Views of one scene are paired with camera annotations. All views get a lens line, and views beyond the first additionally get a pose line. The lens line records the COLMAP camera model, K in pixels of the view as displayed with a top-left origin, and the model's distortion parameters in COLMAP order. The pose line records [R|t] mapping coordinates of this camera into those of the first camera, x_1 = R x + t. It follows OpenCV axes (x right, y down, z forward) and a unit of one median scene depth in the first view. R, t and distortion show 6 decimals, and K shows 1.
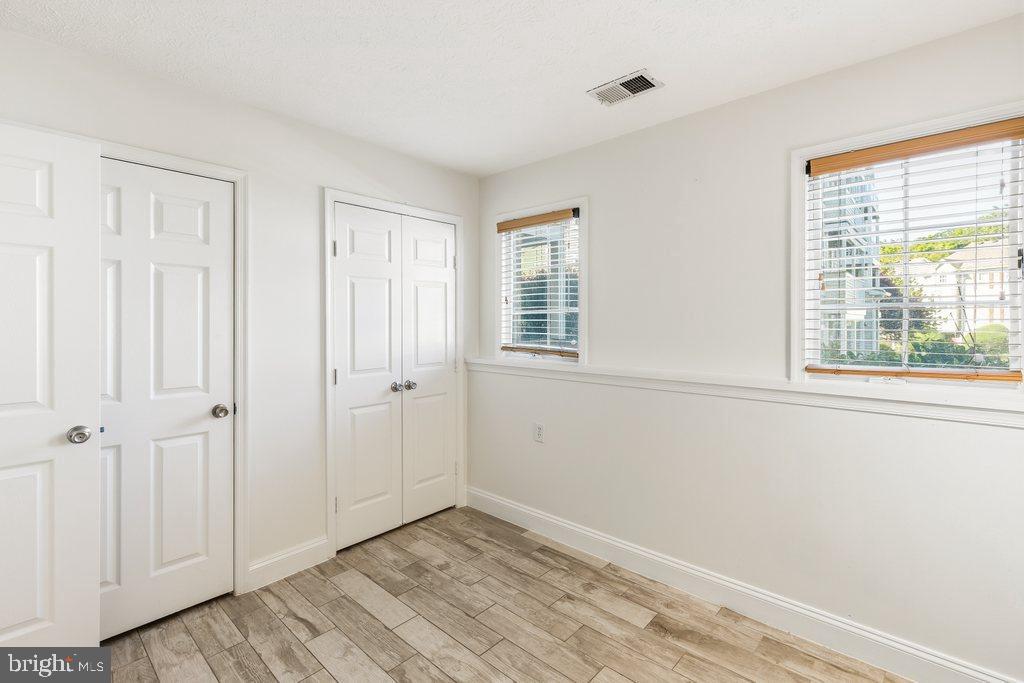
lens RADIAL K [[470.1, 0, 512.4], [0, 470.1, 309.9], [0, 0, 1]] dist [0.006838, -0.000799]
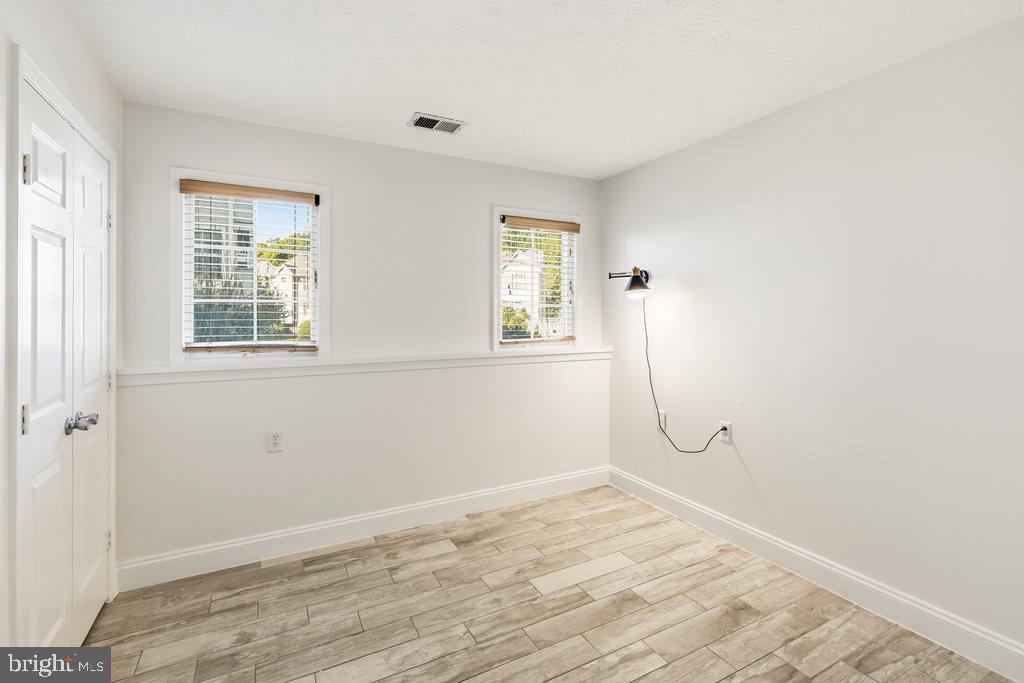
lens RADIAL K [[474.0, 0, 514.0], [0, 474.0, 300.0], [0, 0, 1]] dist [0.003843, 0.000151]
pose [[0.317429, 0.031139, 0.947771, -0.773963], [-0.023785, 0.999408, -0.024869, 0.013771], [-0.947984, -0.014648, 0.317982, 0.370731]]
